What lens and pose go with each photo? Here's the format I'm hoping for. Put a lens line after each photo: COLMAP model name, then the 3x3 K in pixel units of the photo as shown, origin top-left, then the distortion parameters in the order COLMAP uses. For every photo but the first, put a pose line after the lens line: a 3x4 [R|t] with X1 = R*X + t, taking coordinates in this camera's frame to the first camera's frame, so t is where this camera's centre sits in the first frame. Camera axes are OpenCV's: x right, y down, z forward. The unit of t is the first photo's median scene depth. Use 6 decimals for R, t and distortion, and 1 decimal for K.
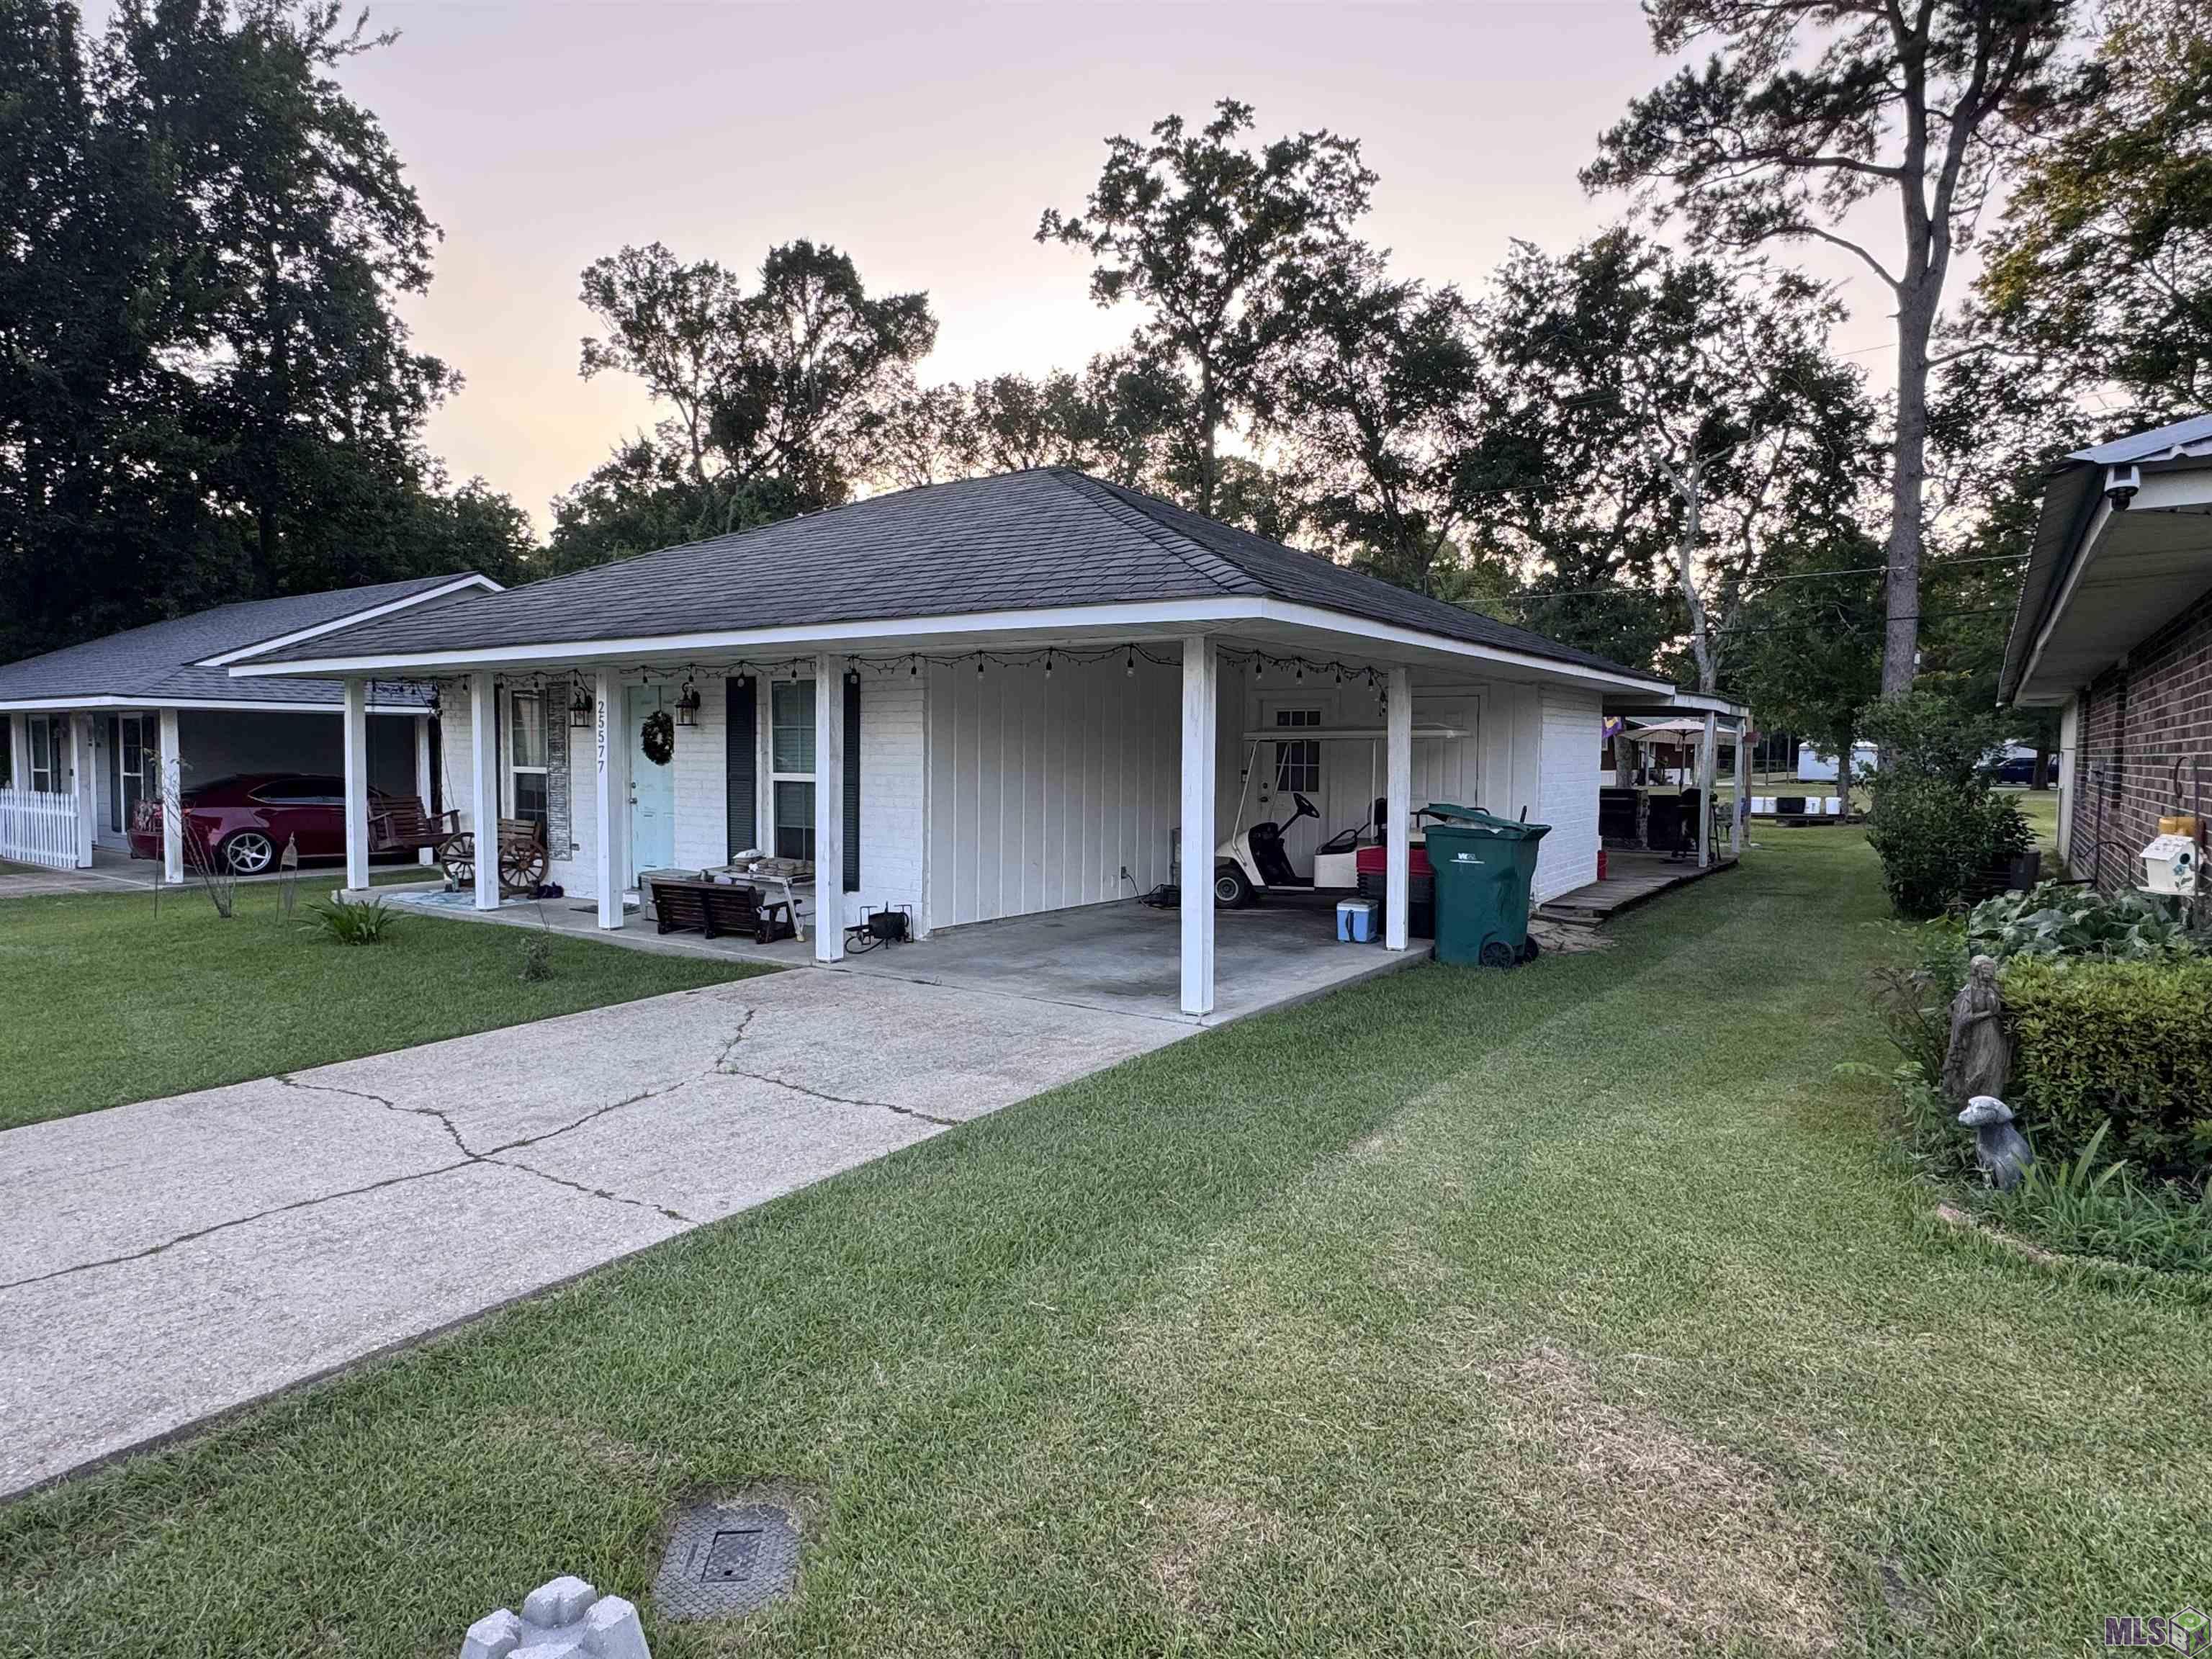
lens RADIAL K [[1275.5, 0, 1104.2], [0, 1275.5, 827.2], [0, 0, 1]] dist [0.001824, 0.001311]
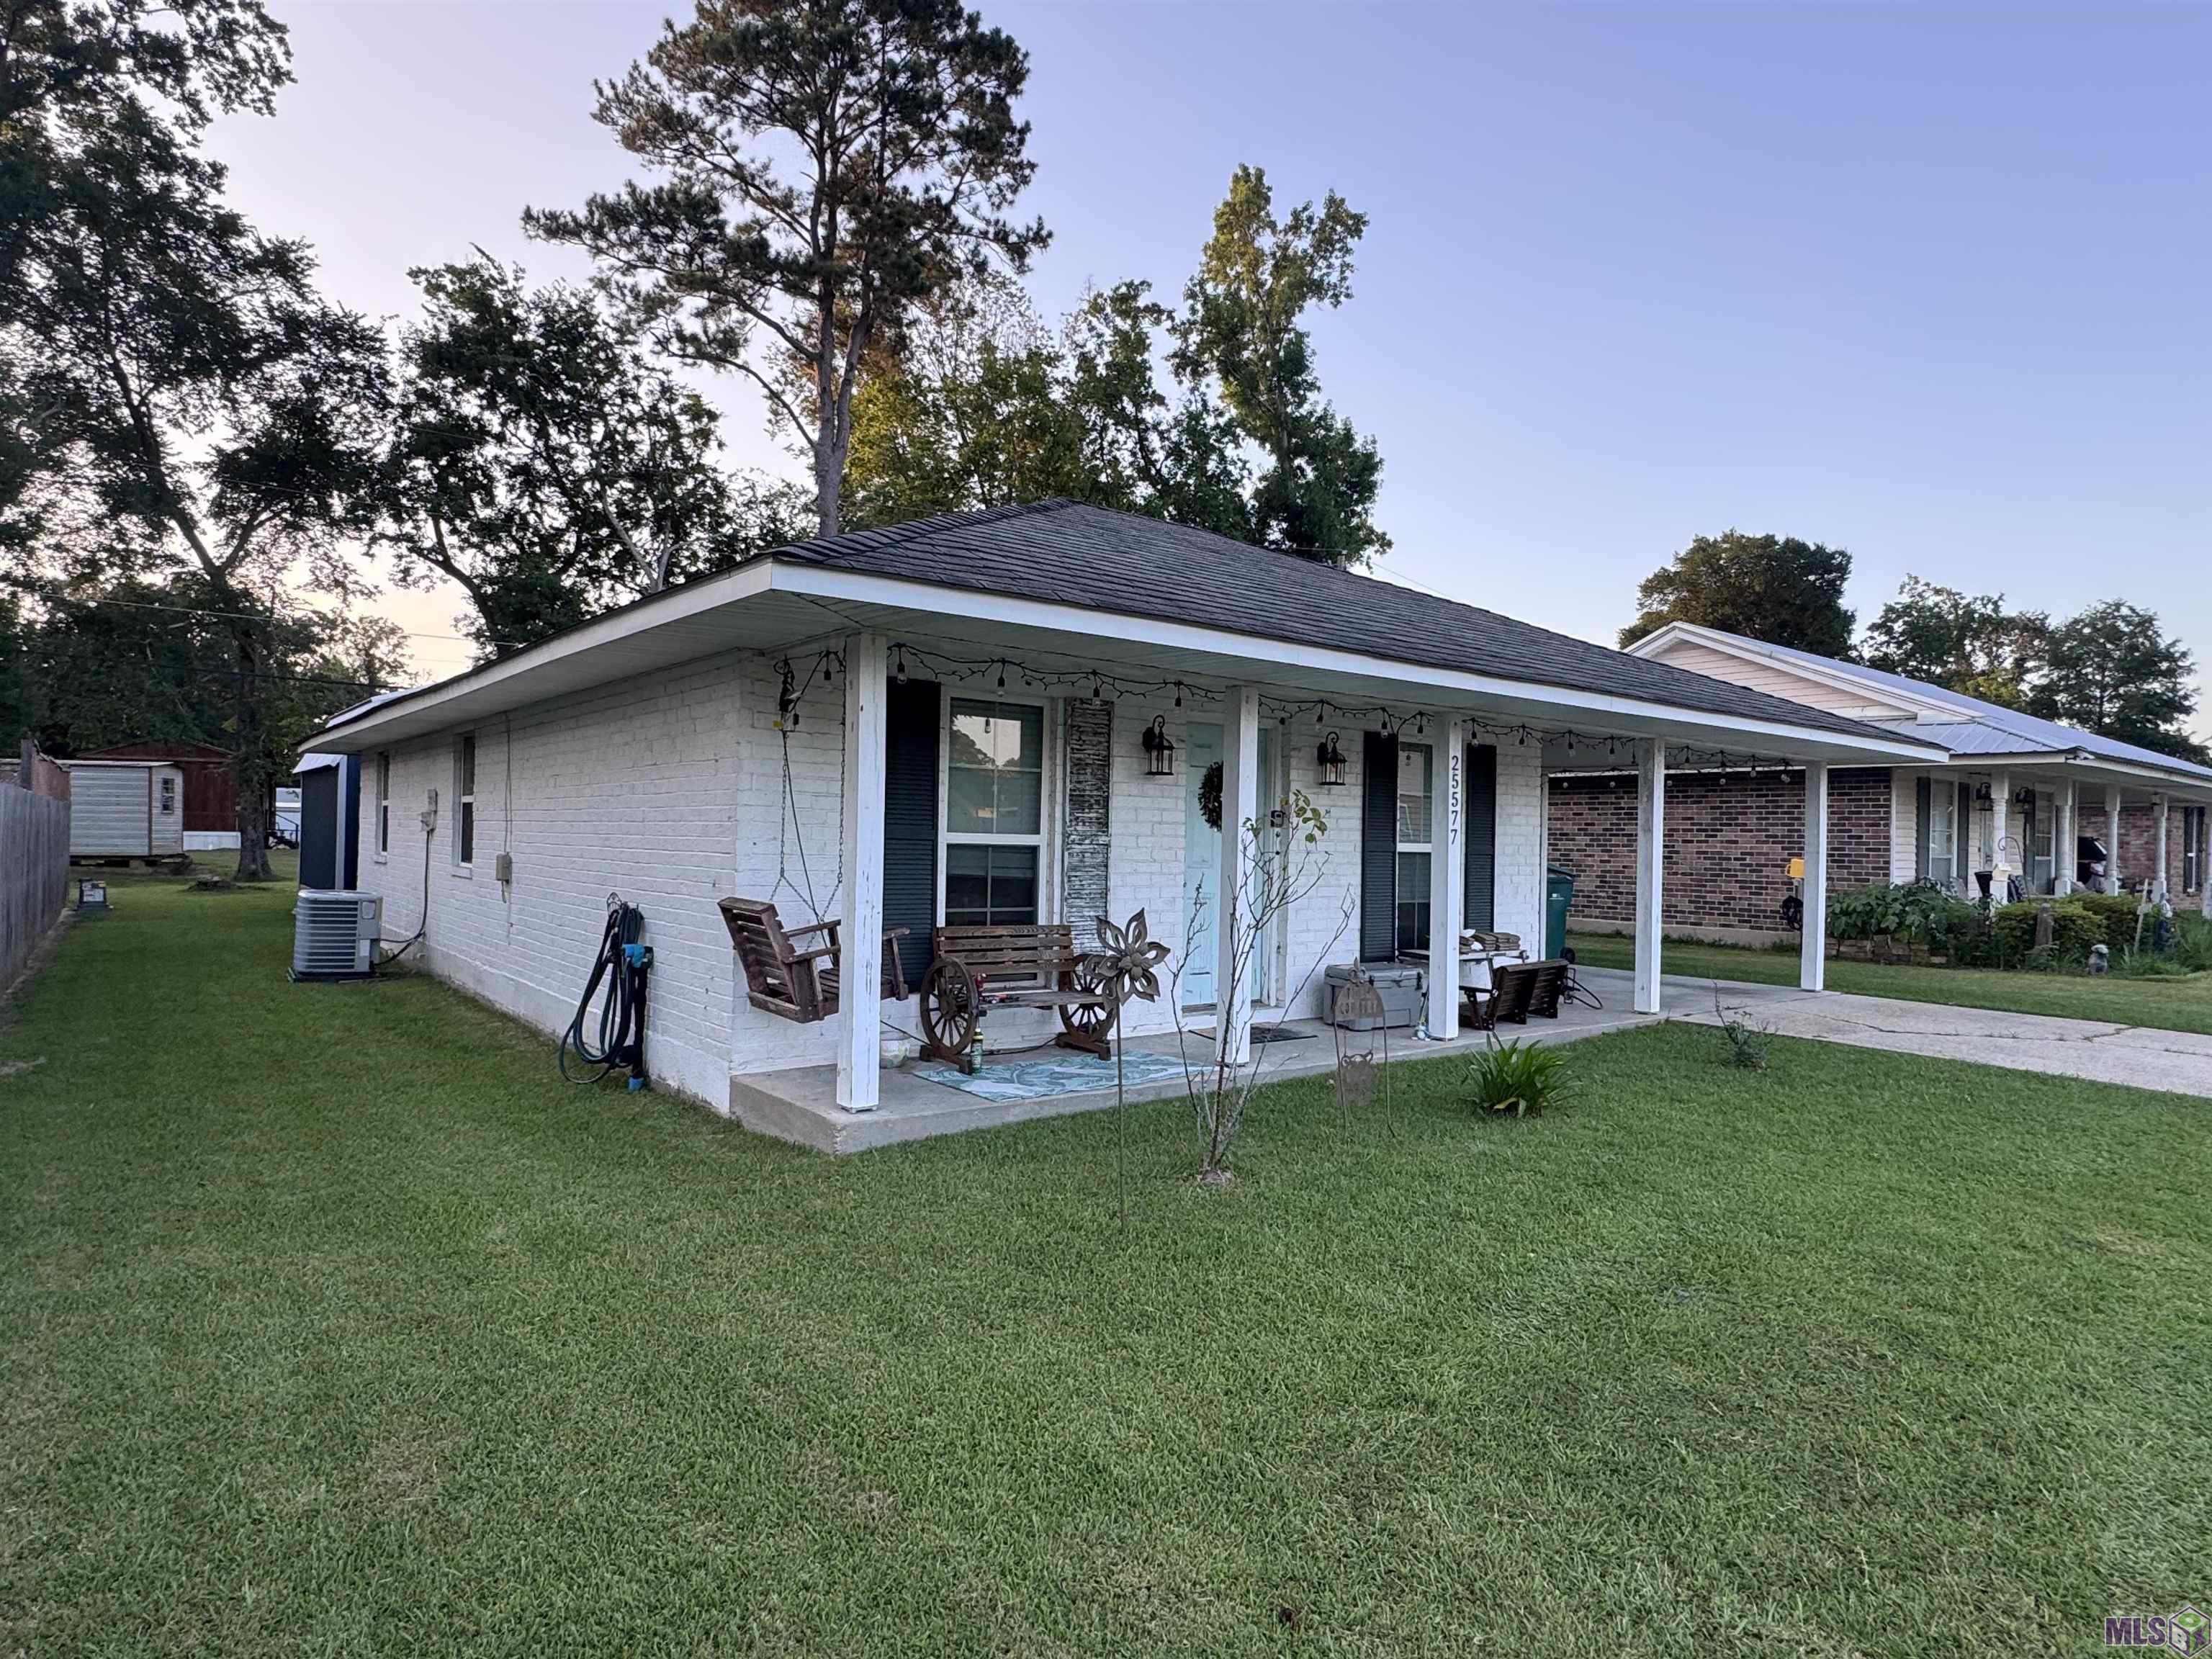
lens RADIAL K [[1275.5, 0, 1100.2], [0, 1275.5, 830.7], [0, 0, 1]] dist [0.001824, 0.001311]
pose [[0.302939, 0.005241, 0.952995, -0.385984], [0.038182, 0.999115, -0.017632, -0.014209], [-0.952245, 0.041729, 0.302471, 0.305316]]
